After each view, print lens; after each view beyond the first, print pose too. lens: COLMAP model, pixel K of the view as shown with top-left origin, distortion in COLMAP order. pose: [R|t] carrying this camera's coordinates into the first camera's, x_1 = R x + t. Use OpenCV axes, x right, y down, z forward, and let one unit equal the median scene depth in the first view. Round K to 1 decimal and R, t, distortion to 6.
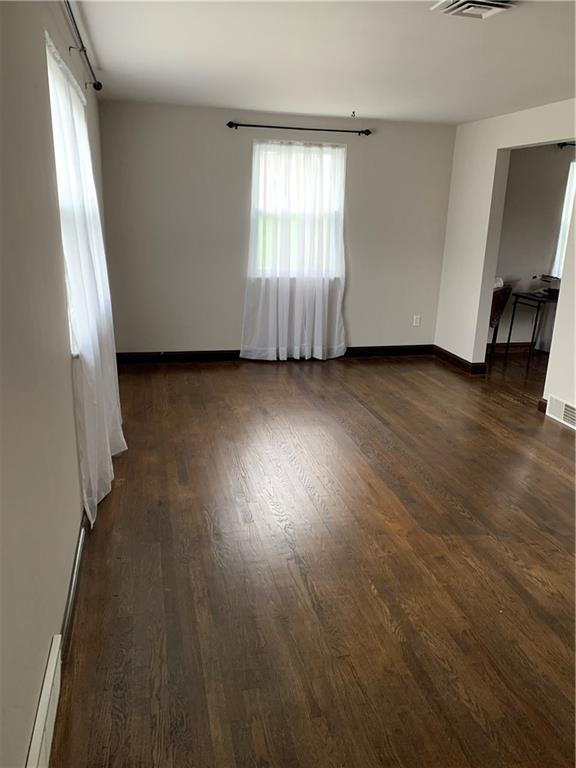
lens RADIAL K [[586.2, 0, 288.0], [0, 586.2, 384.0], [0, 0, 1]] dist [0.000861, 0.000690]
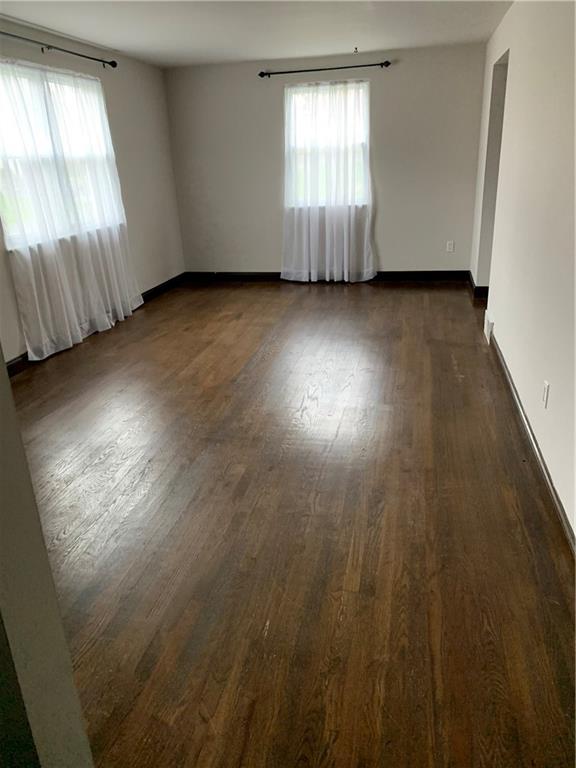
lens RADIAL K [[591.1, 0, 288.1], [0, 591.1, 359.2], [0, 0, 1]] dist [-0.002123, 0.001794]
pose [[0.903044, 0.072646, -0.423361, 0.442338], [-0.055331, 0.997057, 0.053066, 0.050884], [0.425970, -0.024496, 0.904406, -0.047366]]
